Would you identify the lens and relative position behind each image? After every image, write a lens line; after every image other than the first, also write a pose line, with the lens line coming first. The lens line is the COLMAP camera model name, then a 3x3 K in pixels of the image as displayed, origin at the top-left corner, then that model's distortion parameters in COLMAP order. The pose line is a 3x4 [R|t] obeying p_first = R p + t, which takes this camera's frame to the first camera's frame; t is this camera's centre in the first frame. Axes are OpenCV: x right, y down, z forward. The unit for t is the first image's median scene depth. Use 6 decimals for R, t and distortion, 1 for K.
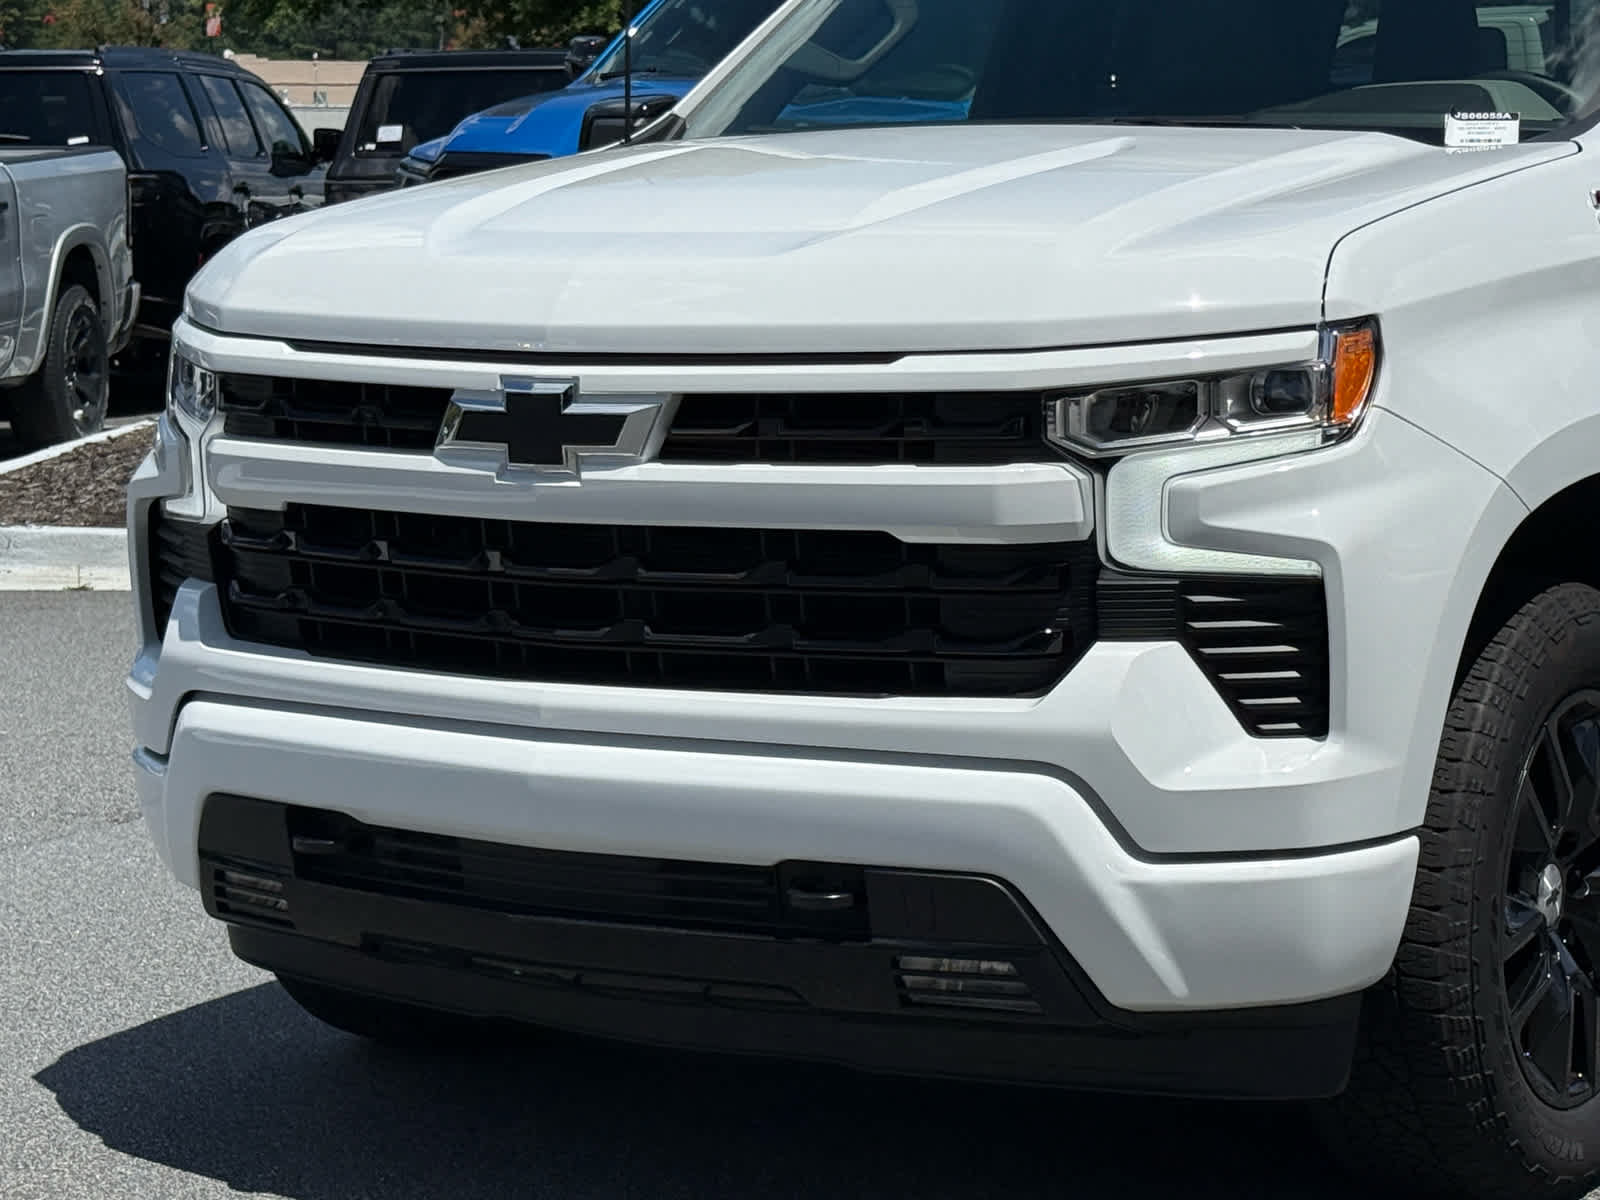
lens RADIAL K [[3873.0, 0, 801.5], [0, 3873.0, 601.1], [0, 0, 1]] dist [0.020543, 0.003990]
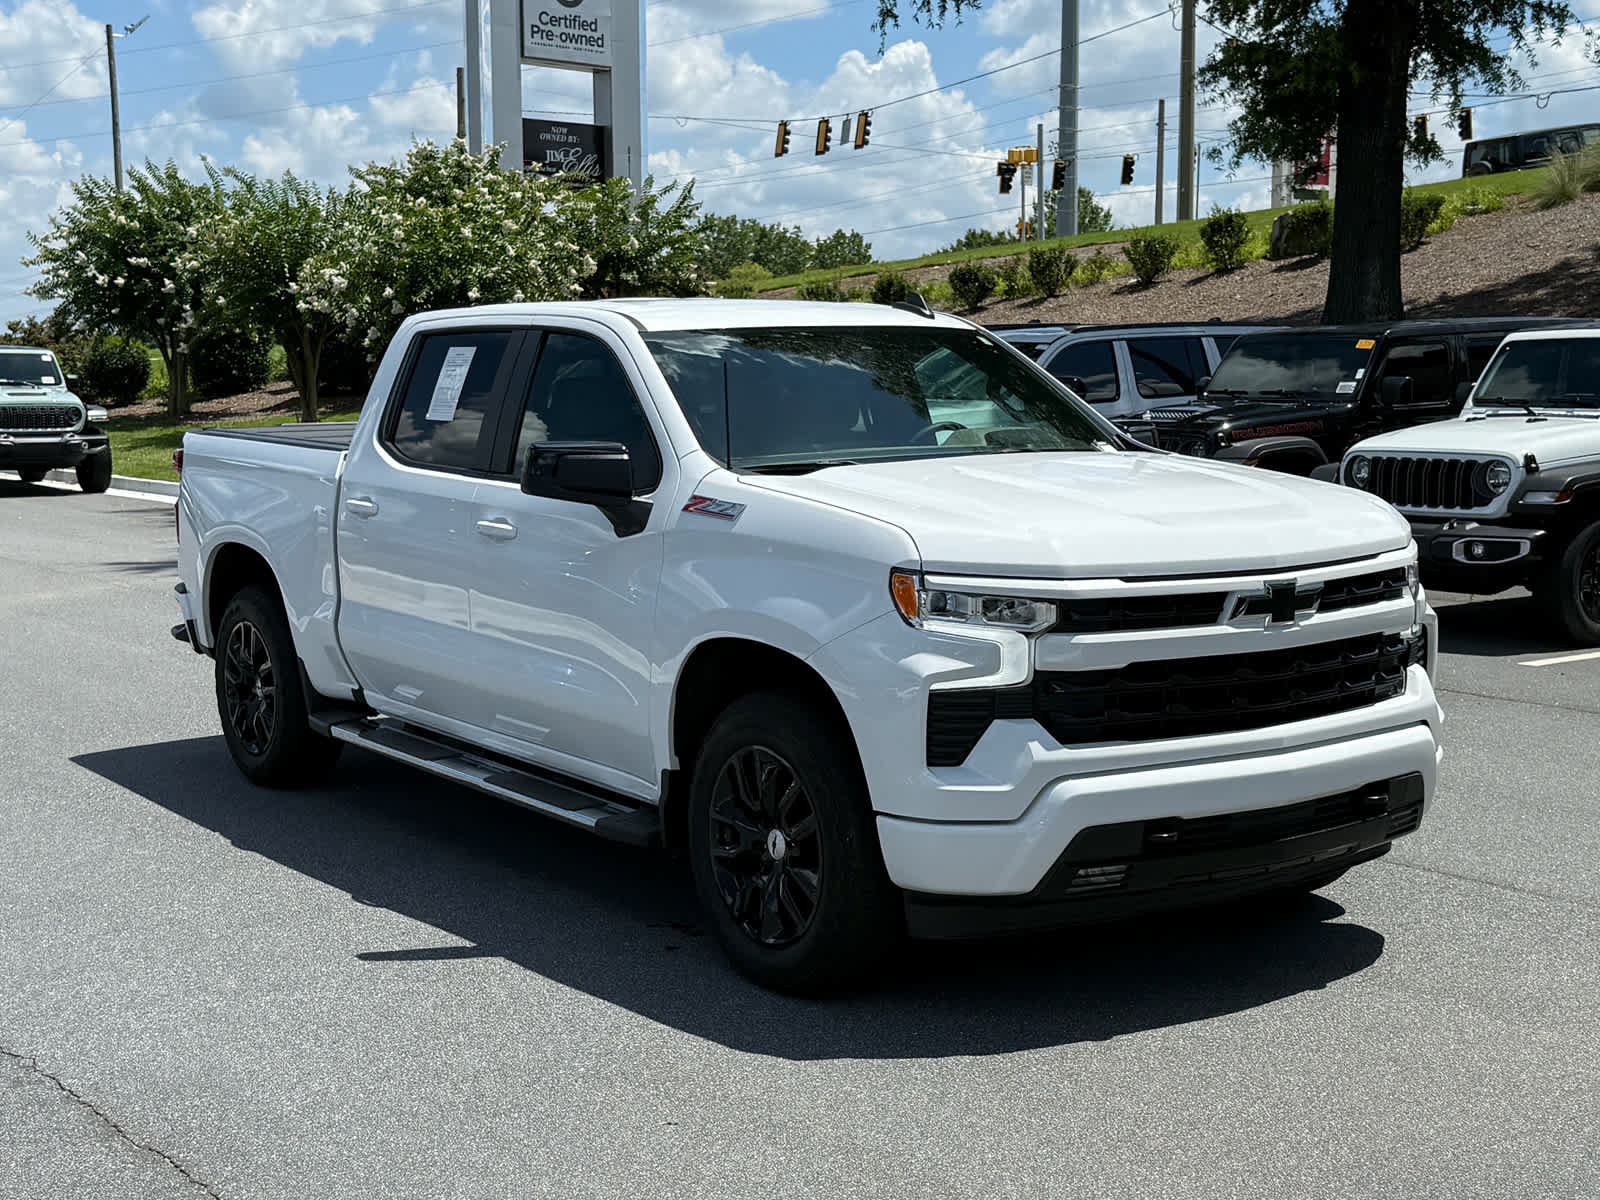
lens RADIAL K [[2191.4, 0, 800.0], [0, 2191.4, 600.0], [0, 0, 1]] dist [0.146936, -0.319048]
pose [[0.385929, -0.090120, 0.918116, -1.289598], [0.119605, 0.991705, 0.047067, -0.137351], [-0.914742, 0.091647, 0.393507, 0.790194]]
